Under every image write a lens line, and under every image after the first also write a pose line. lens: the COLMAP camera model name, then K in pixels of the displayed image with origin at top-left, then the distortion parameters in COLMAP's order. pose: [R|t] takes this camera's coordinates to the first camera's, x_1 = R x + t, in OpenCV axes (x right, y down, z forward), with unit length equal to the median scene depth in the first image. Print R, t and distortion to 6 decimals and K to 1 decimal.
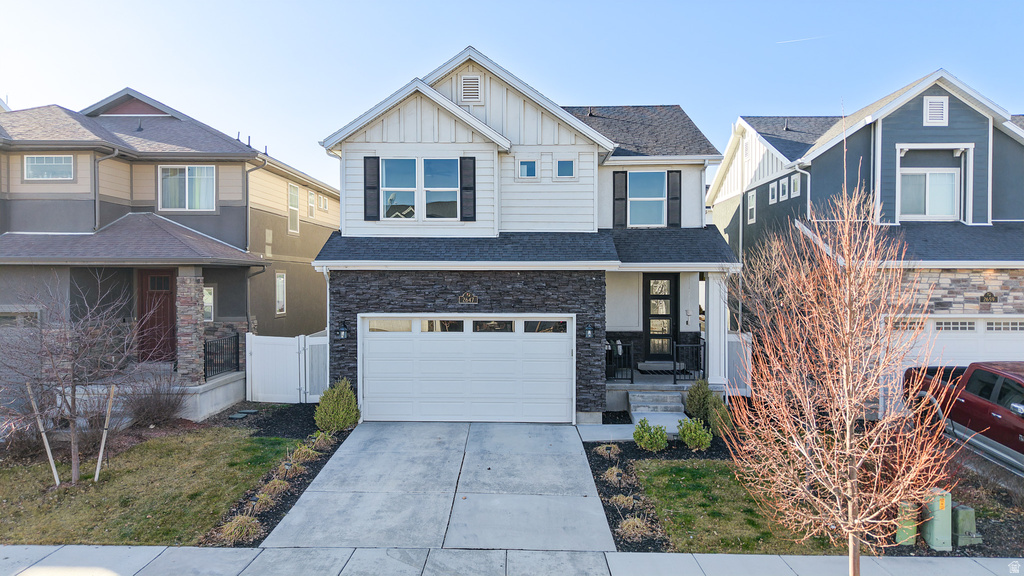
lens RADIAL K [[687.5, 0, 513.2], [0, 687.5, 285.8], [0, 0, 1]] dist [0.033023, -0.047144]
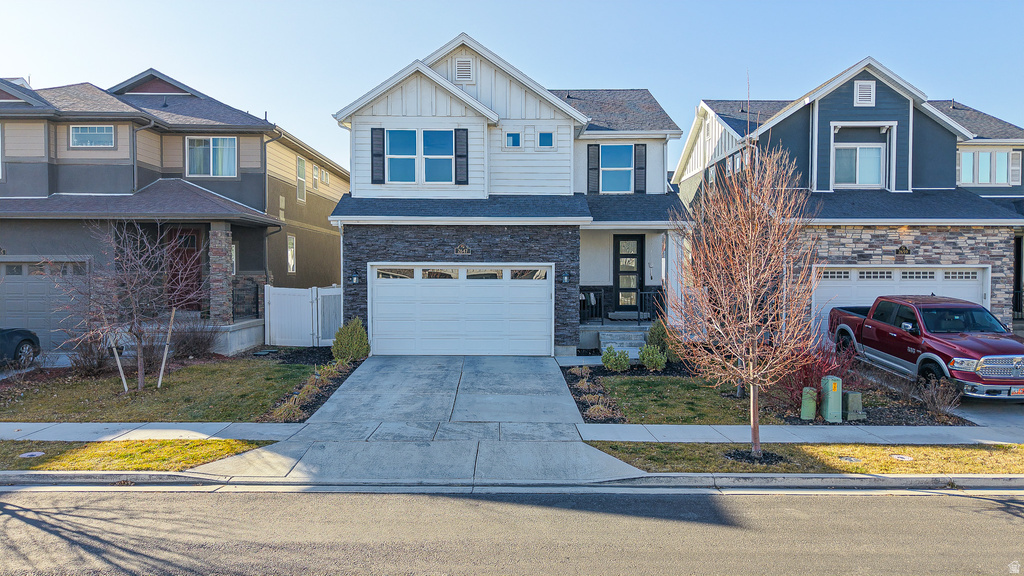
lens RADIAL K [[688.9, 0, 513.2], [0, 688.9, 289.5], [0, 0, 1]] dist [0.027736, -0.038417]
pose [[0.999601, -0.000518, 0.028224, -0.011769], [0.000152, 0.999916, 0.012958, 0.067475], [-0.028228, -0.012949, 0.999518, -0.164348]]
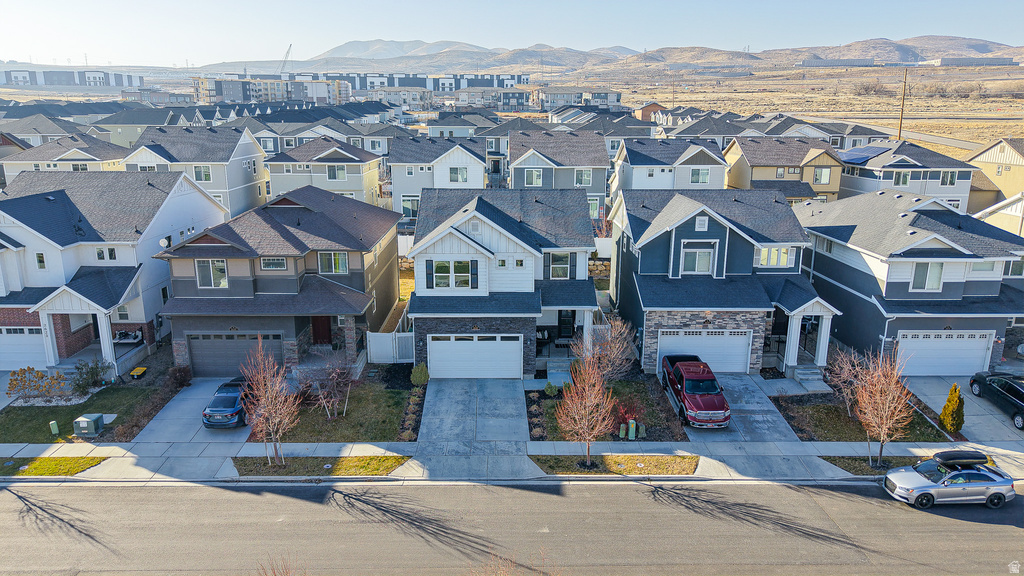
lens RADIAL K [[685.8, 0, 513.7], [0, 685.8, 288.4], [0, 0, 1]] dist [0.041662, -0.055026]
pose [[0.999198, -0.006493, 0.039503, -0.027089], [-0.002938, 0.972209, 0.234097, -0.602567], [-0.039925, -0.234025, 0.971410, -1.107372]]
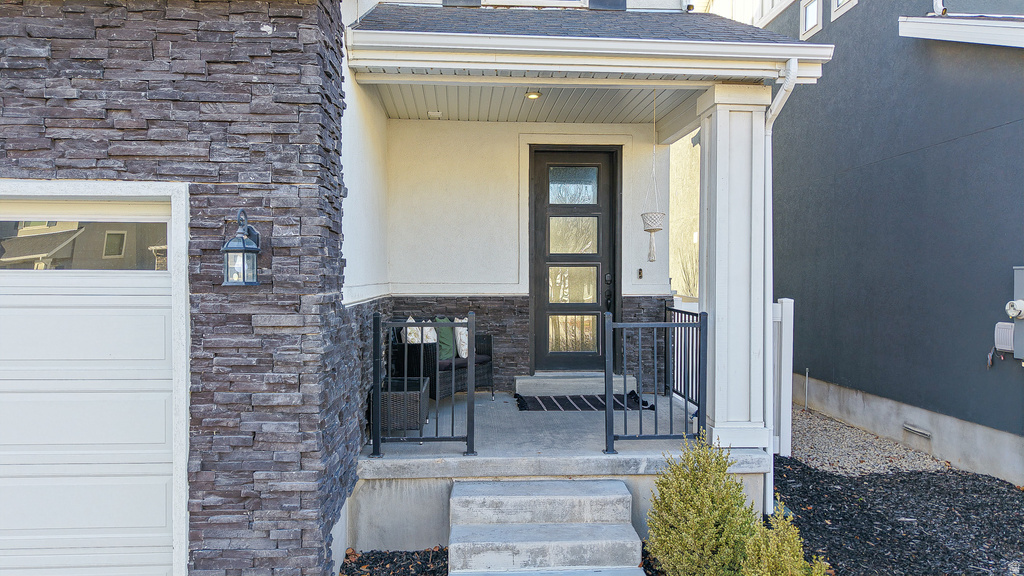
lens RADIAL K [[687.6, 0, 514.5], [0, 687.6, 288.3], [0, 0, 1]] dist [0.027699, -0.001667]
pose [[0.995440, 0.001253, 0.095378, 0.166899], [-0.001486, 0.999996, 0.002375, 0.070559], [-0.095375, -0.002505, 0.995438, 0.715018]]
